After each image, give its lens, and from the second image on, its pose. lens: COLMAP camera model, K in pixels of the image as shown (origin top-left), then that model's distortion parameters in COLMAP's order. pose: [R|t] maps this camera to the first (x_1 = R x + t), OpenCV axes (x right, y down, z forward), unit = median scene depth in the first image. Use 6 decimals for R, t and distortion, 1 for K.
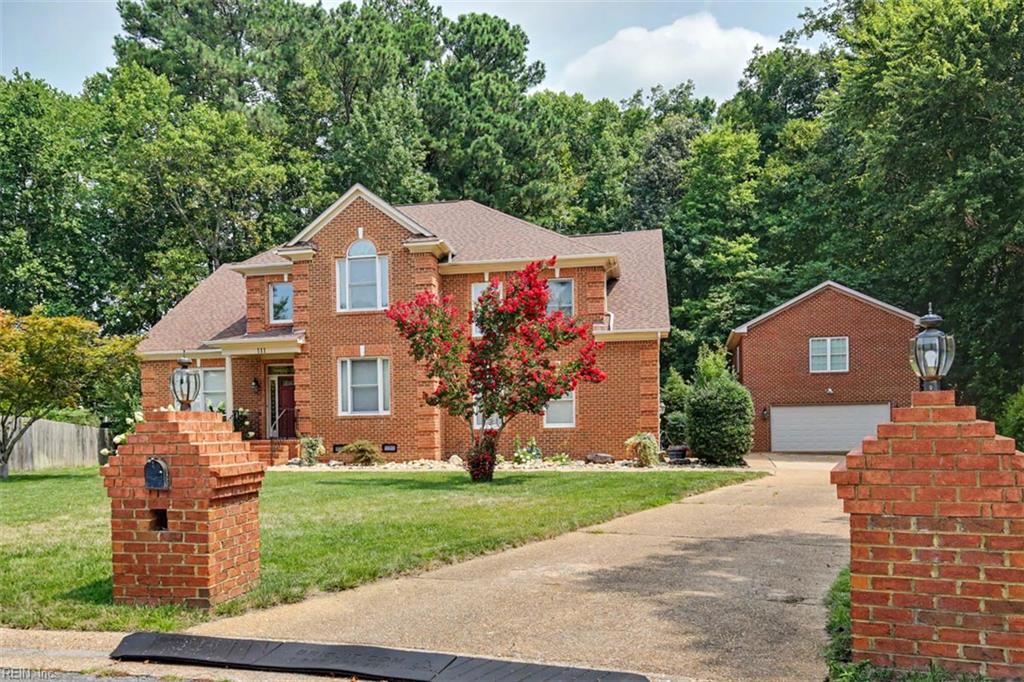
lens RADIAL K [[705.3, 0, 512.0], [0, 705.3, 353.9], [0, 0, 1]] dist [-0.000154, -0.001359]
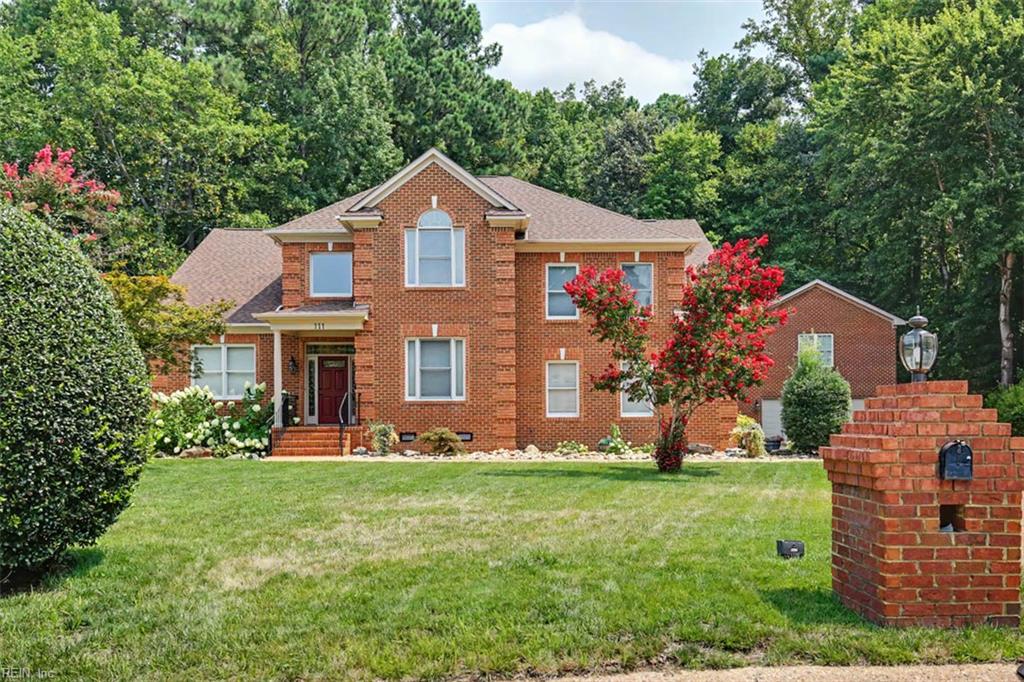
lens RADIAL K [[711.4, 0, 512.0], [0, 711.4, 341.0], [0, 0, 1]] dist [-0.000242, -0.001145]
pose [[0.983839, 0.031130, 0.176328, -0.149682], [-0.030135, 0.999511, -0.008320, 0.007655], [-0.176501, 0.002872, 0.984296, 0.039675]]
